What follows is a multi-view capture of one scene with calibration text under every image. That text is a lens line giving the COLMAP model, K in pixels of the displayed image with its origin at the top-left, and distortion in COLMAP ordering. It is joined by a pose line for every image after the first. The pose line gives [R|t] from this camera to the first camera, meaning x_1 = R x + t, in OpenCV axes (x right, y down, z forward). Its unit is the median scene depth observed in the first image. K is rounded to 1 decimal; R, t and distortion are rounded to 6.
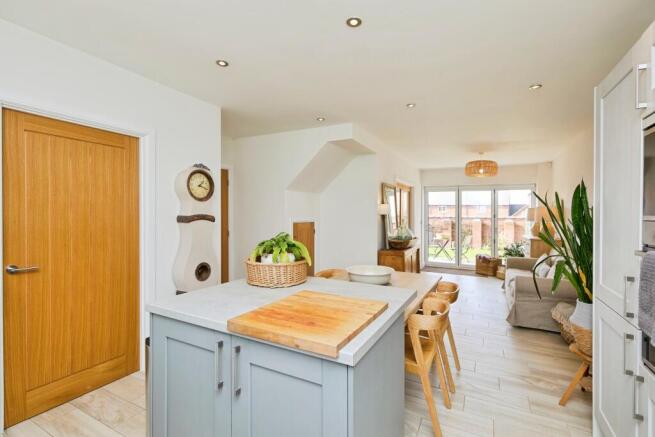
lens RADIAL K [[302.1, 0, 330.3], [0, 302.1, 213.1], [0, 0, 1]] dist [-0.000825, -0.000060]
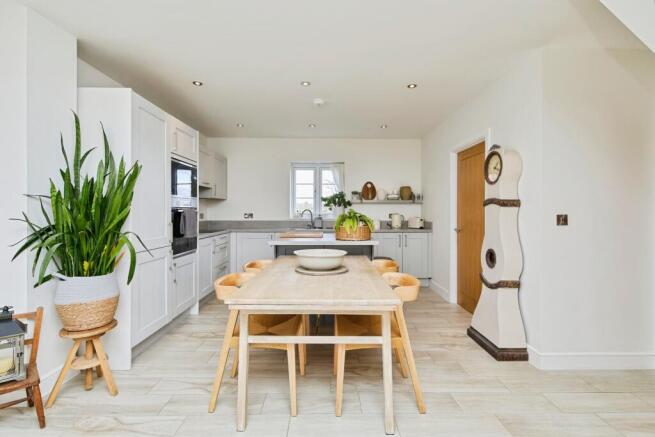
lens RADIAL K [[302.1, 0, 330.3], [0, 302.1, 213.1], [0, 0, 1]] dist [-0.000825, -0.000060]
pose [[-0.876574, -0.005943, -0.481231, 0.474257], [-0.008948, 0.999952, 0.003950, 0.051823], [0.481184, 0.007769, -0.876585, 1.582870]]
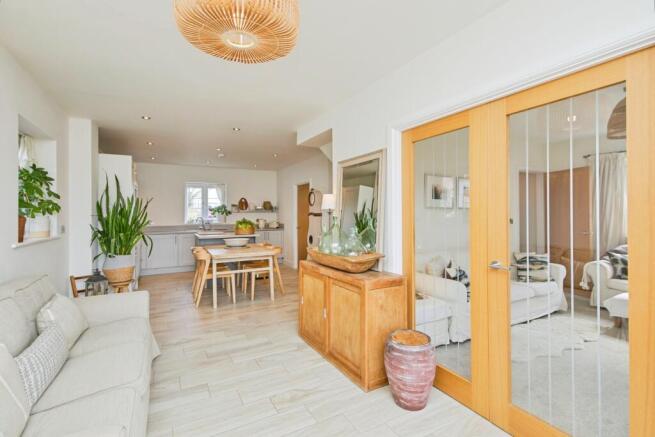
lens RADIAL K [[302.1, 0, 330.3], [0, 302.1, 213.1], [0, 0, 1]] dist [-0.000825, -0.000060]
pose [[-0.545612, -0.005114, -0.838023, 1.238566], [-0.000224, 0.999982, -0.005956, 0.021950], [0.838038, -0.003062, -0.545603, 2.233368]]
